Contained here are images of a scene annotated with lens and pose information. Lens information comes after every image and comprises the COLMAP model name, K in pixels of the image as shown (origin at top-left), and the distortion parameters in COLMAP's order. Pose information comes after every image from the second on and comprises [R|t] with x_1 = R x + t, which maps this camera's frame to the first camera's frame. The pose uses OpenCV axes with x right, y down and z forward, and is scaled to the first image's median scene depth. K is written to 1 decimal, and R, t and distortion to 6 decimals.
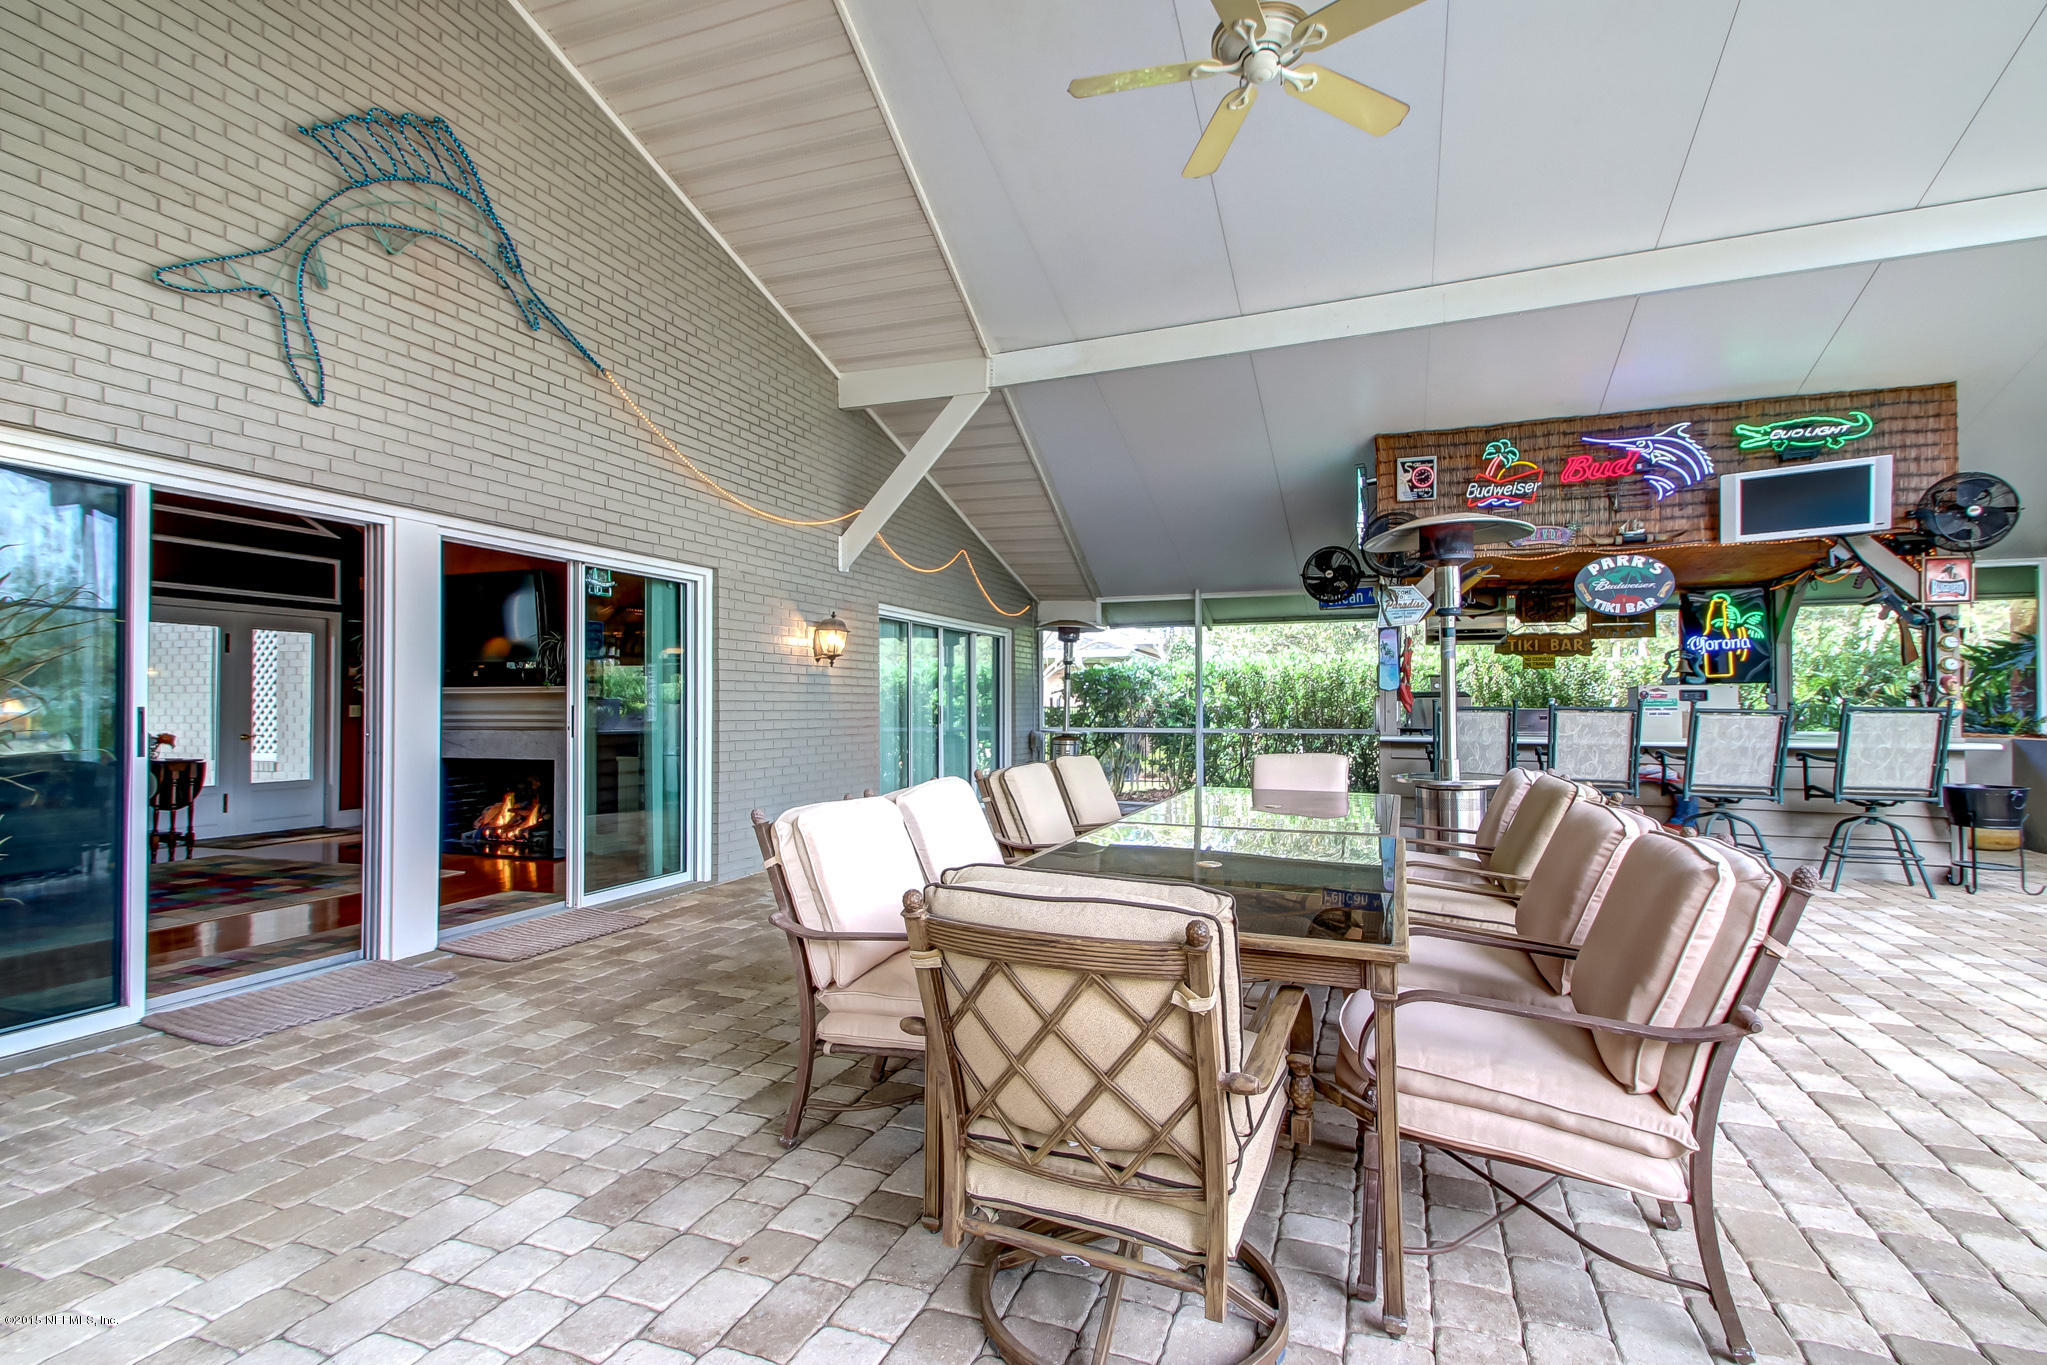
lens RADIAL K [[940.8, 0, 1044.0], [0, 940.8, 688.5], [0, 0, 1]] dist [0.019716, -0.007767]
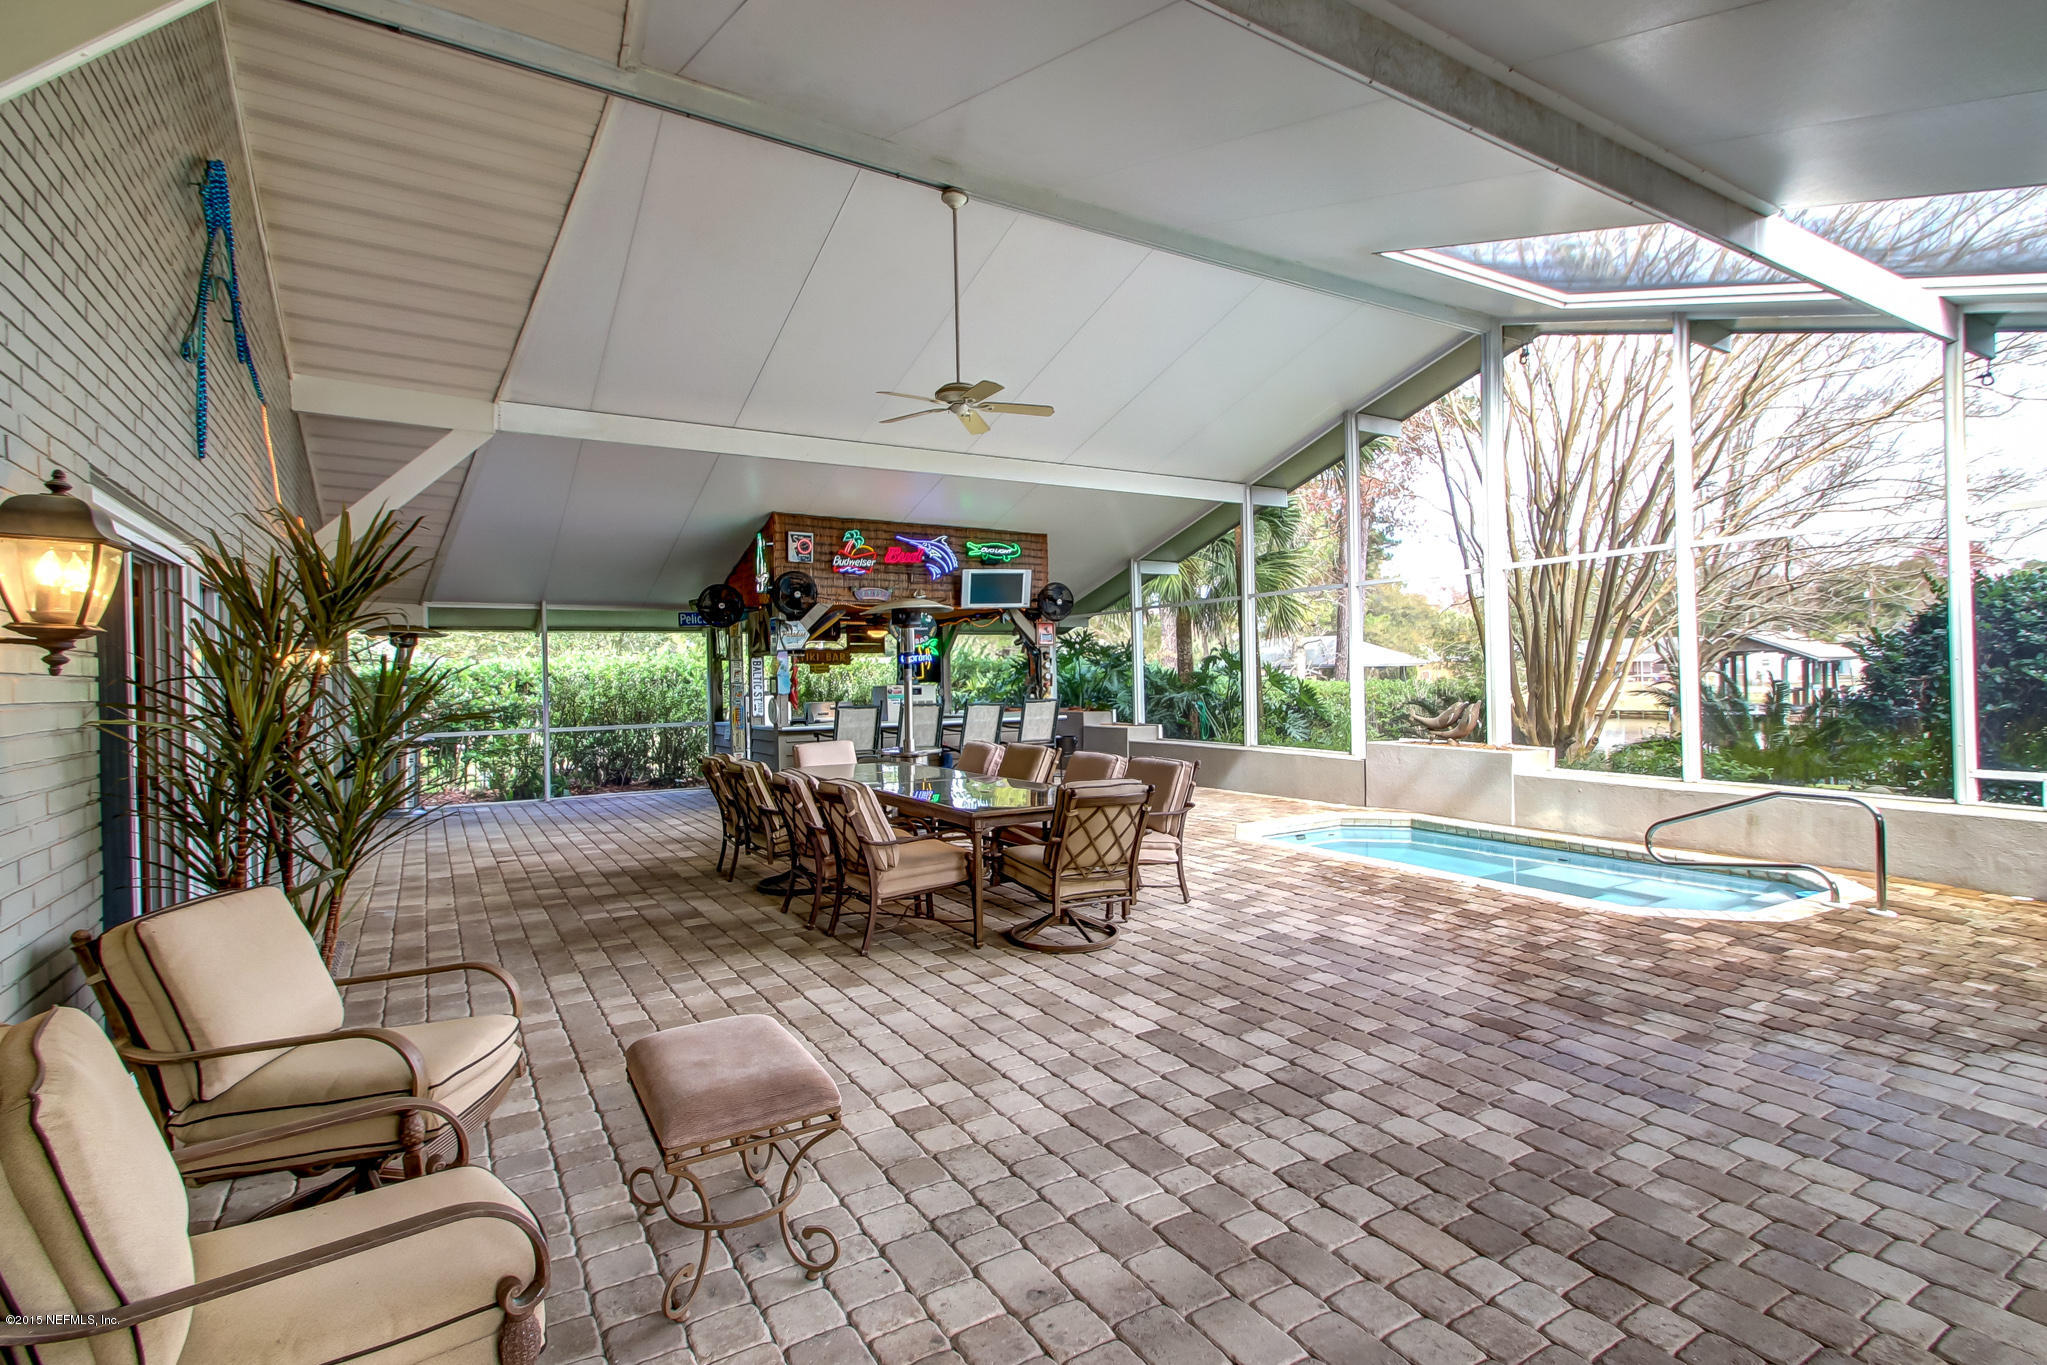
lens RADIAL K [[940.8, 0, 996.8], [0, 940.8, 677.1], [0, 0, 1]] dist [0.019716, -0.007767]
pose [[0.644087, -0.011778, 0.764862, -0.541060], [0.007542, 0.999931, 0.009047, -0.037033], [-0.764915, -0.000059, 0.644131, -0.161226]]
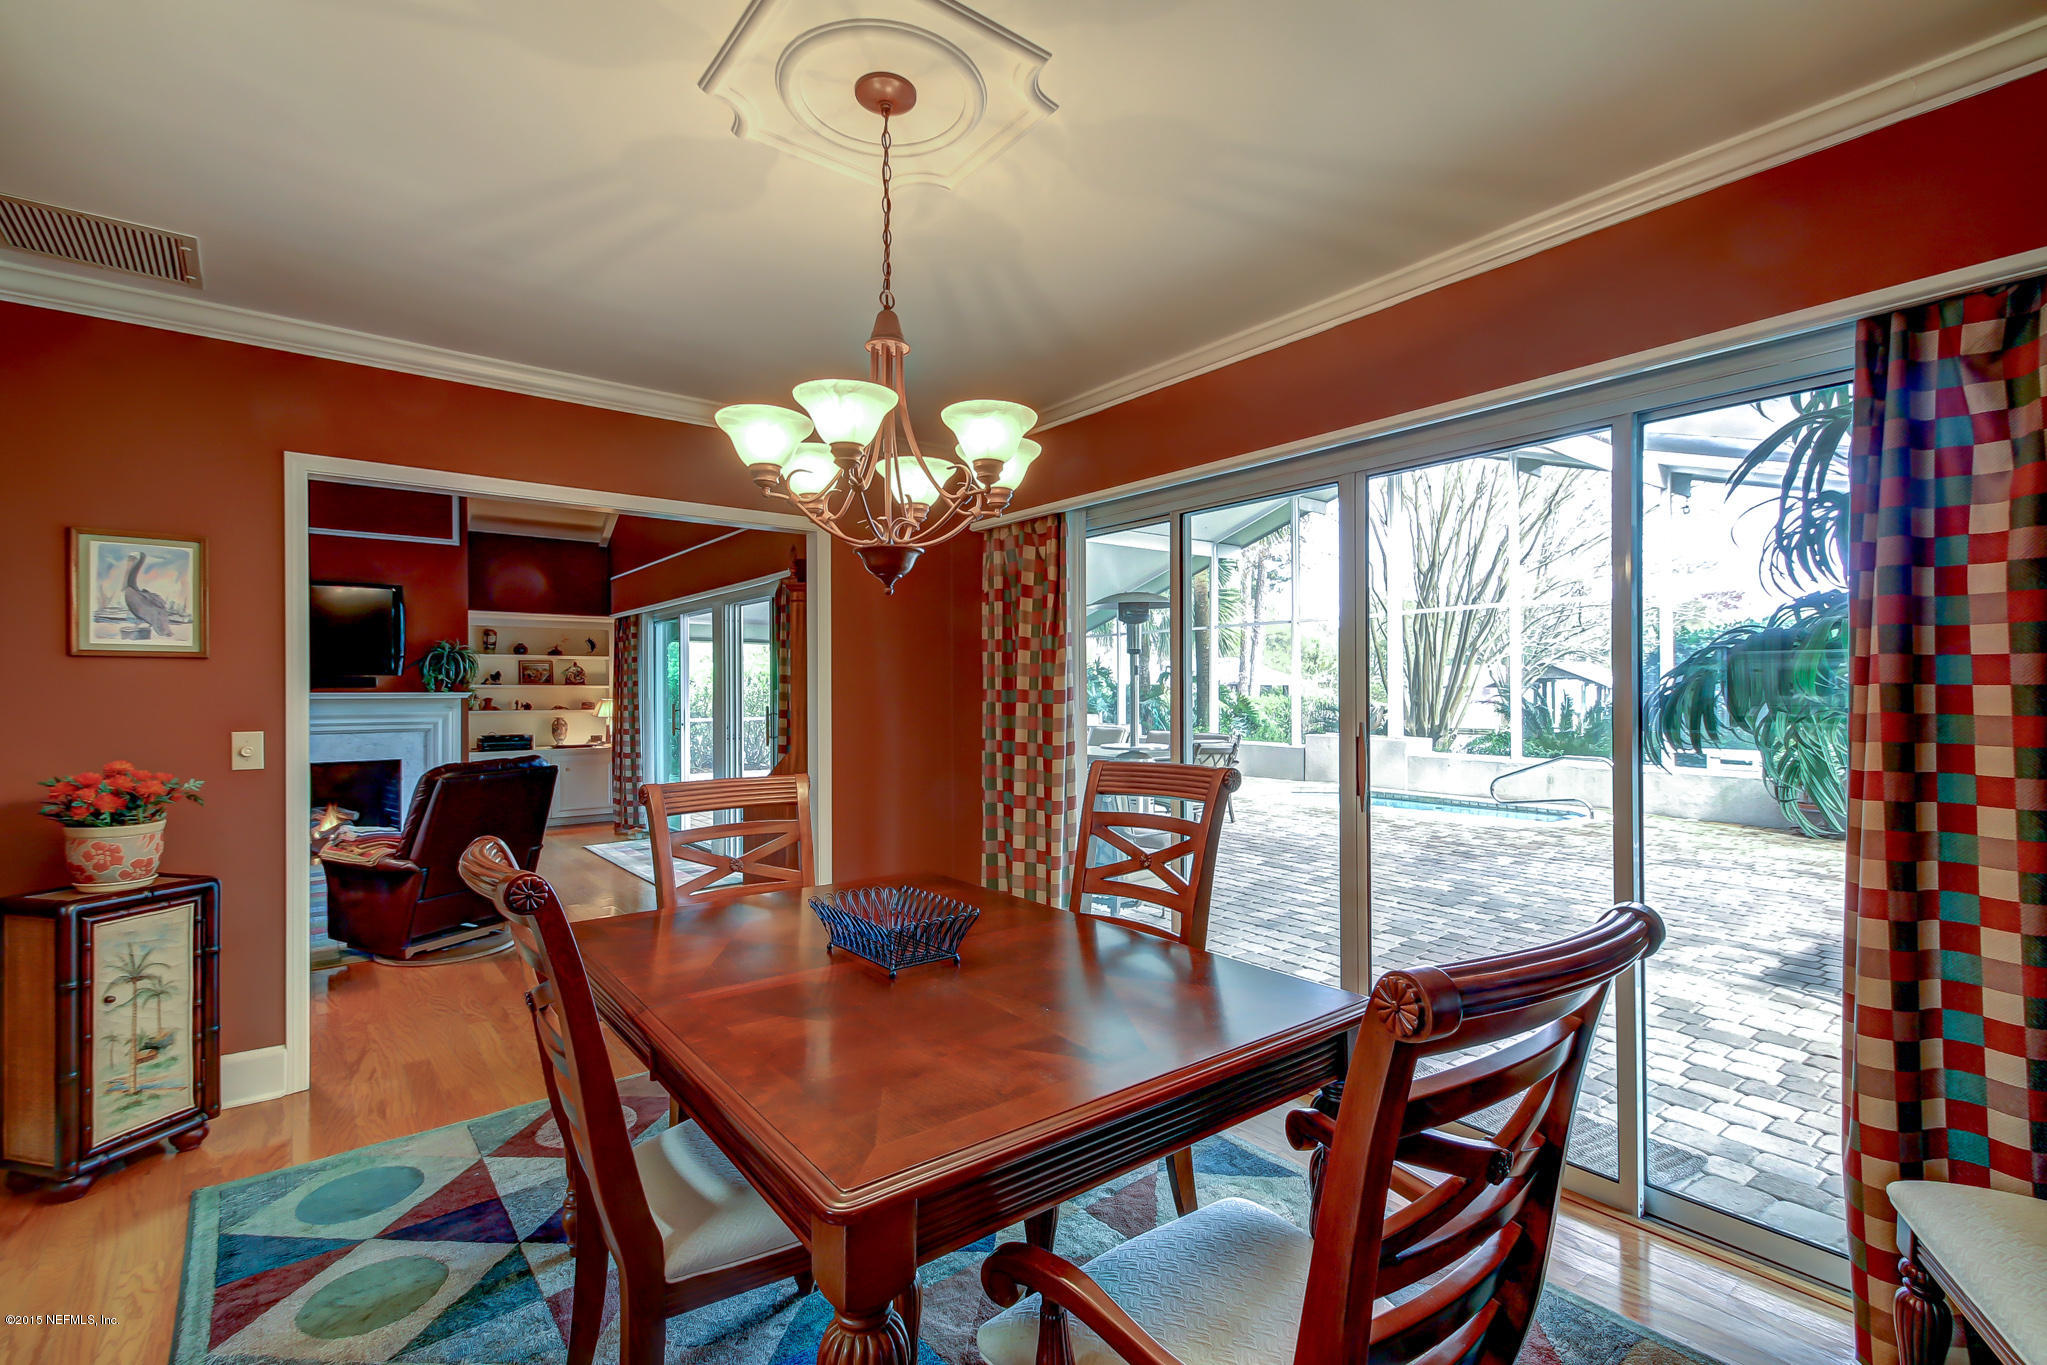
lens RADIAL K [[940.8, 0, 1010.3], [0, 940.8, 685.8], [0, 0, 1]] dist [0.019716, -0.007767]
pose [[0.528404, 0.004404, 0.848981, -1.199172], [-0.009939, 0.999950, 0.000999, -0.020212], [-0.848935, -0.008966, 0.528422, -0.198568]]
